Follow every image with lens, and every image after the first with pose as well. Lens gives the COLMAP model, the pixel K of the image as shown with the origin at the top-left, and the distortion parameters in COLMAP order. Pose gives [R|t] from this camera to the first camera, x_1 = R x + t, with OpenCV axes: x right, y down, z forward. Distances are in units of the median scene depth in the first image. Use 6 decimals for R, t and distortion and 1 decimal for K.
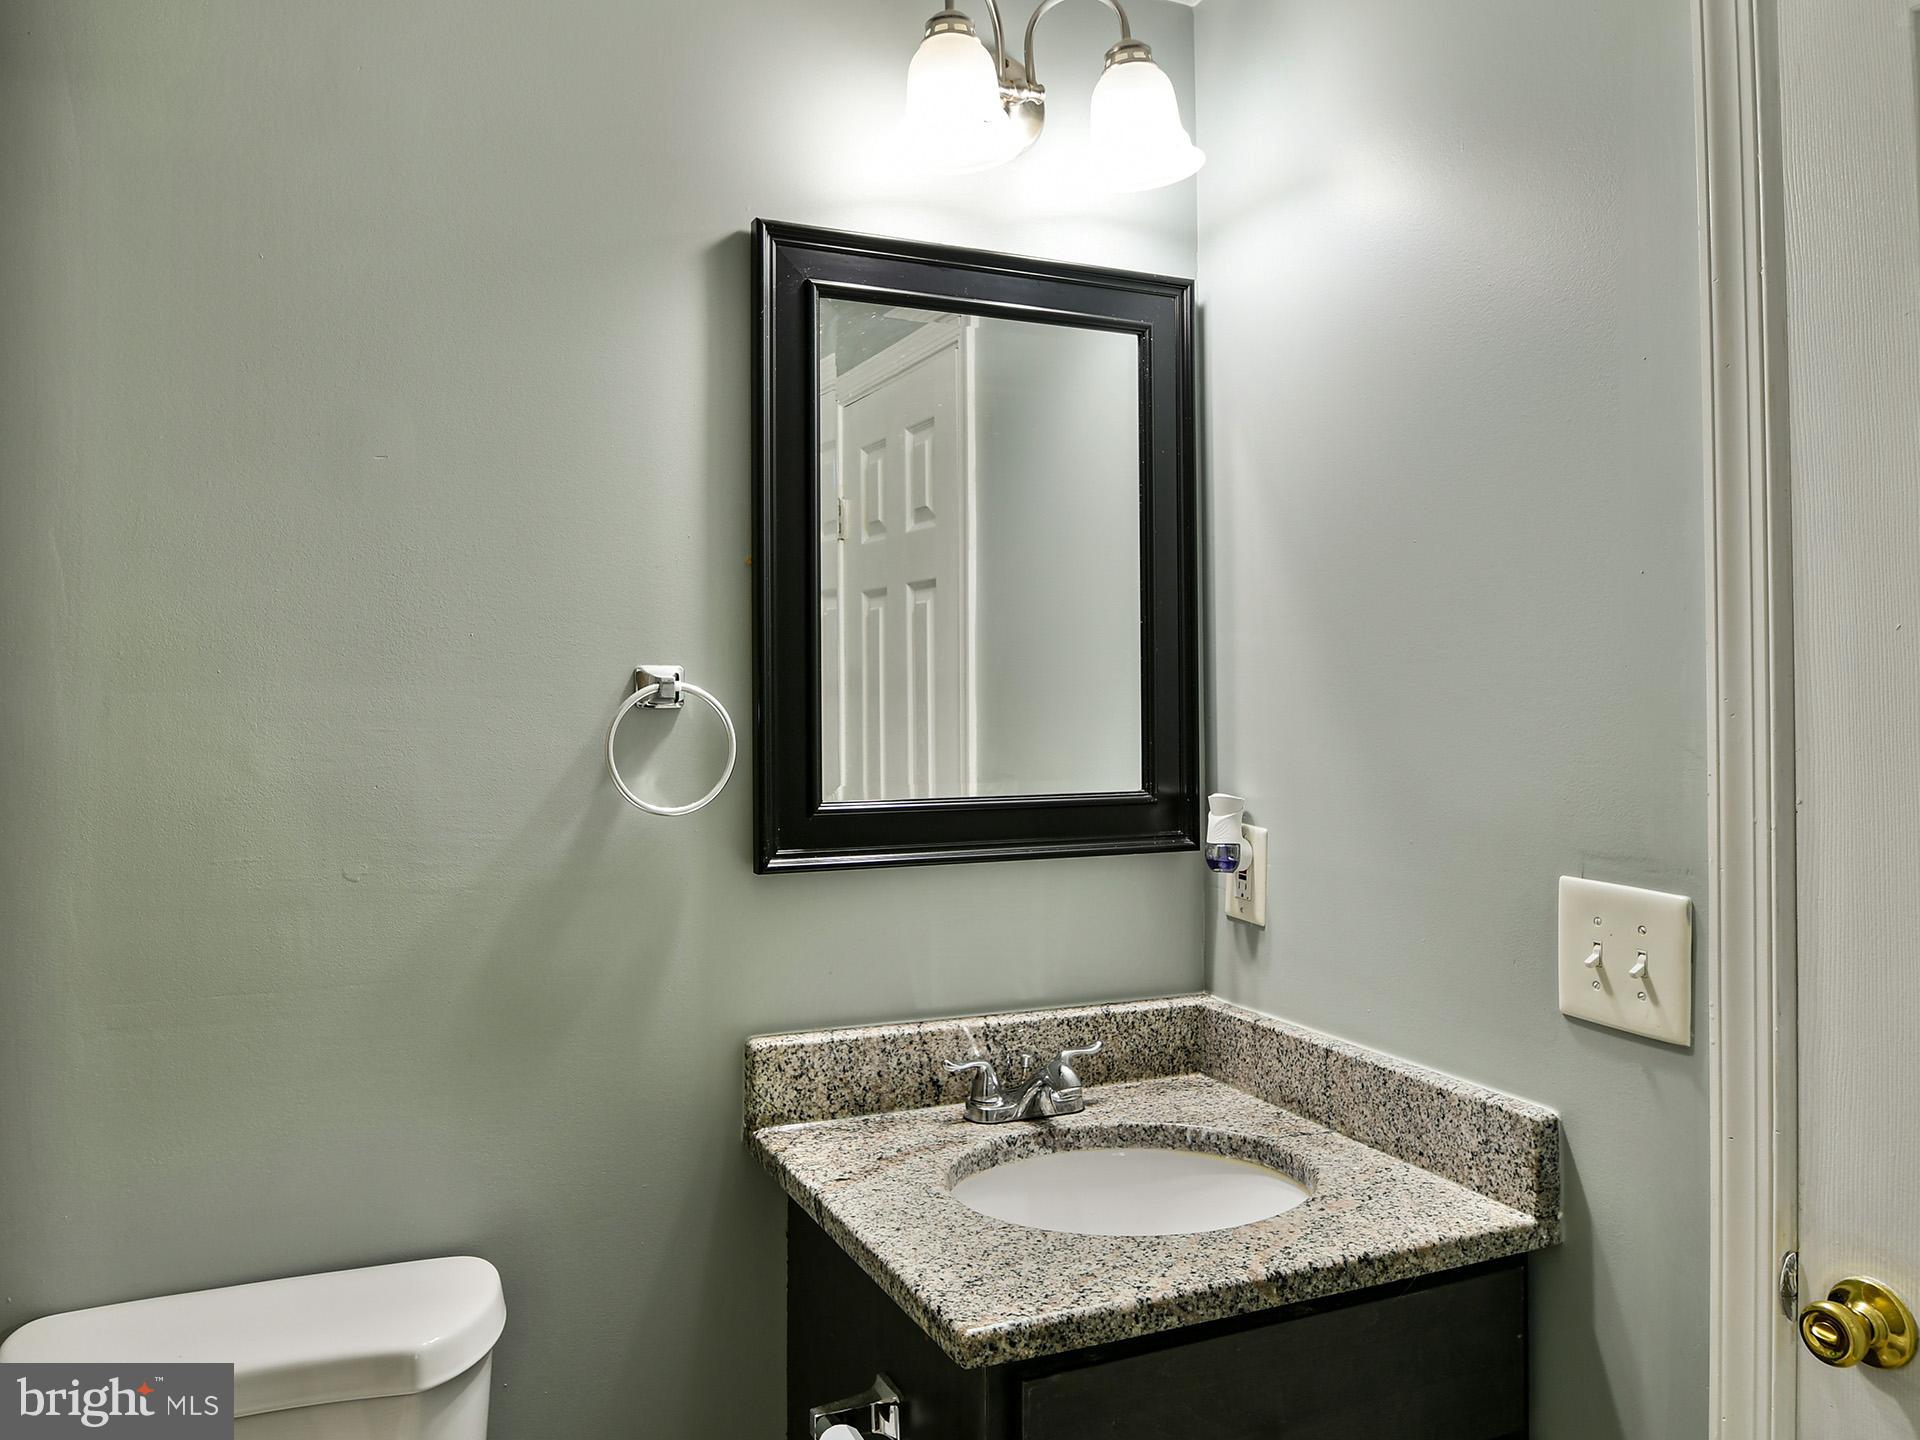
lens RADIAL K [[1383.9, 0, 906.1], [0, 1383.9, 666.5], [0, 0, 1]] dist [-0.004816, -0.000757]
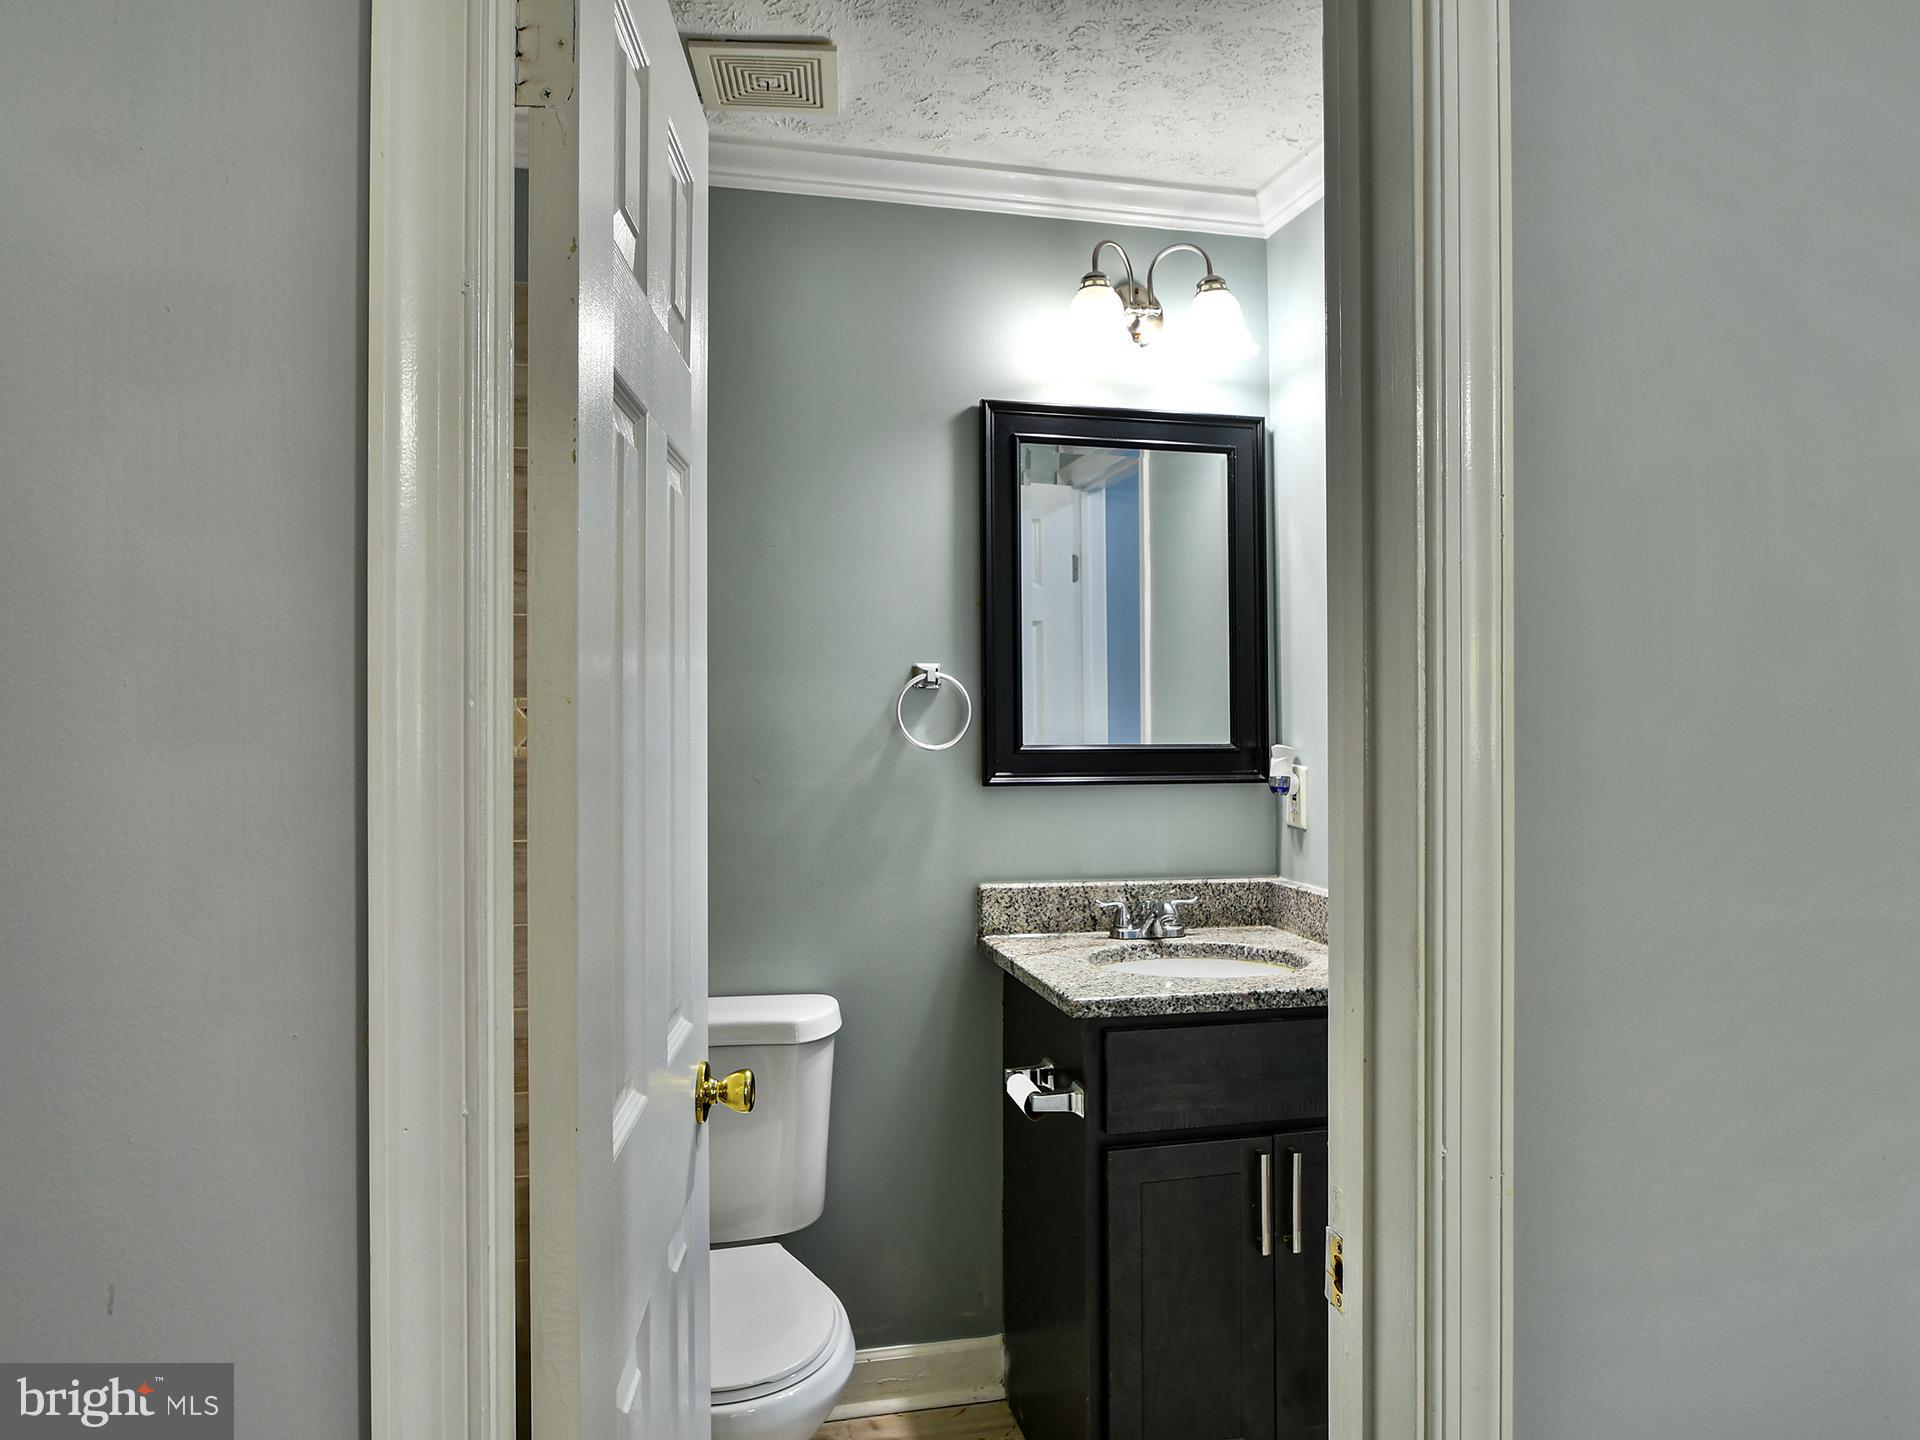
lens RADIAL K [[1294.3, 0, 960.0], [0, 1294.3, 720.0], [0, 0, 1]] dist [-0.000486, 0.000035]
pose [[0.984217, 0.002659, -0.176945, 0.141381], [0.000930, 0.999796, 0.020198, 0.036055], [0.176963, -0.020044, 0.984013, -0.554455]]
